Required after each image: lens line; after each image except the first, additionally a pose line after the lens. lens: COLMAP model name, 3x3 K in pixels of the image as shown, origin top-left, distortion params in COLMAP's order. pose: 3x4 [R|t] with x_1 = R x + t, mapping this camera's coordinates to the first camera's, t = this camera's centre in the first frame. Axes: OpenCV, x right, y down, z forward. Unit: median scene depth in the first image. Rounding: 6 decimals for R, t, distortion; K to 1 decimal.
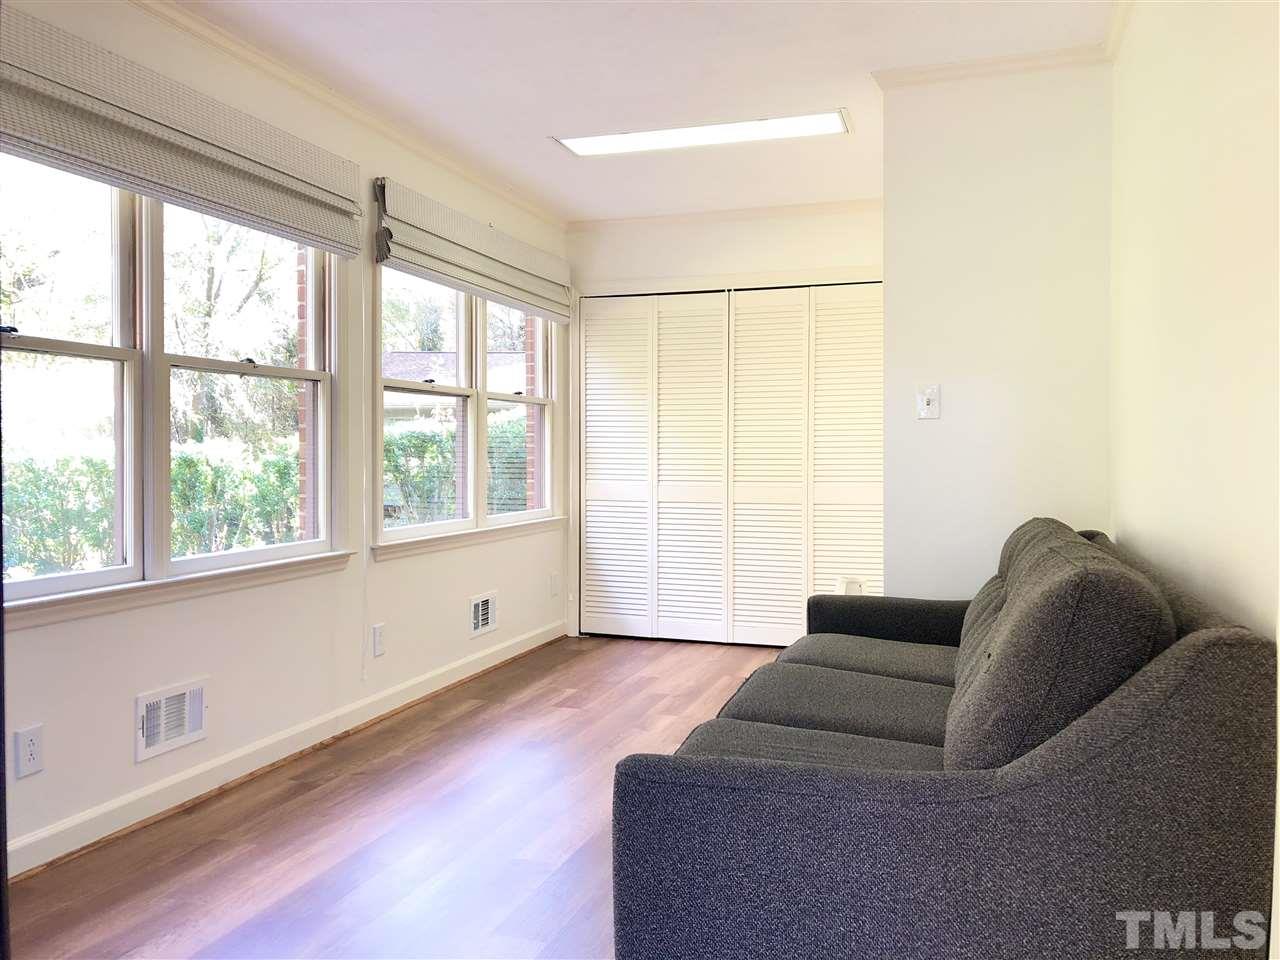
lens RADIAL K [[1060.2, 0, 639.7], [0, 1060.2, 476.5], [0, 0, 1]] dist [0.028654, -0.001649]
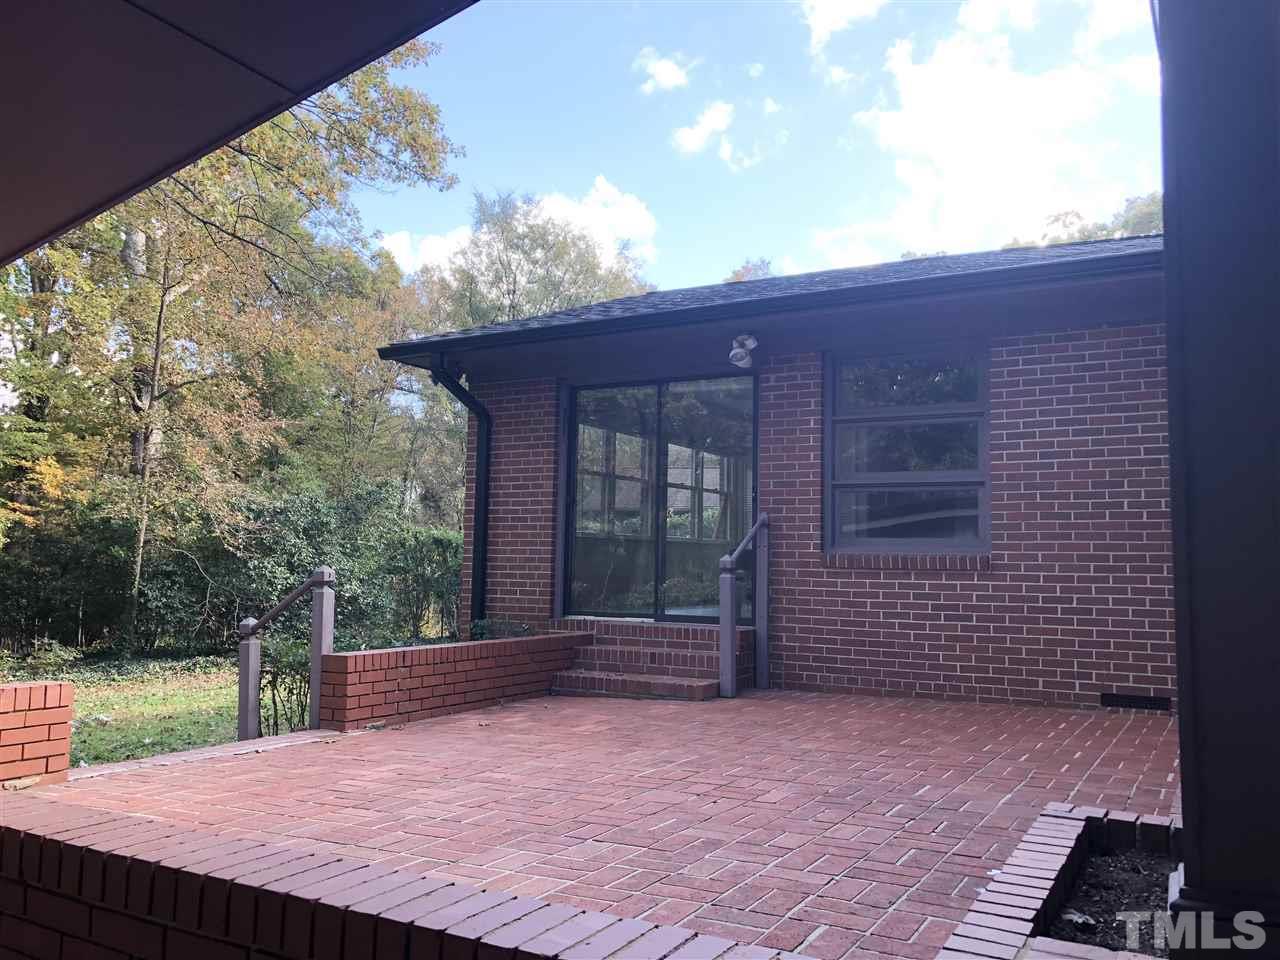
lens RADIAL K [[1060.2, 0, 640.0], [0, 1060.2, 472.6], [0, 0, 1]] dist [0.028654, -0.001649]
pose [[0.984047, 0.002860, -0.177888, 0.137167], [-0.021377, 0.994528, -0.102265, 0.129088], [0.176622, 0.104436, 0.978722, -1.324763]]
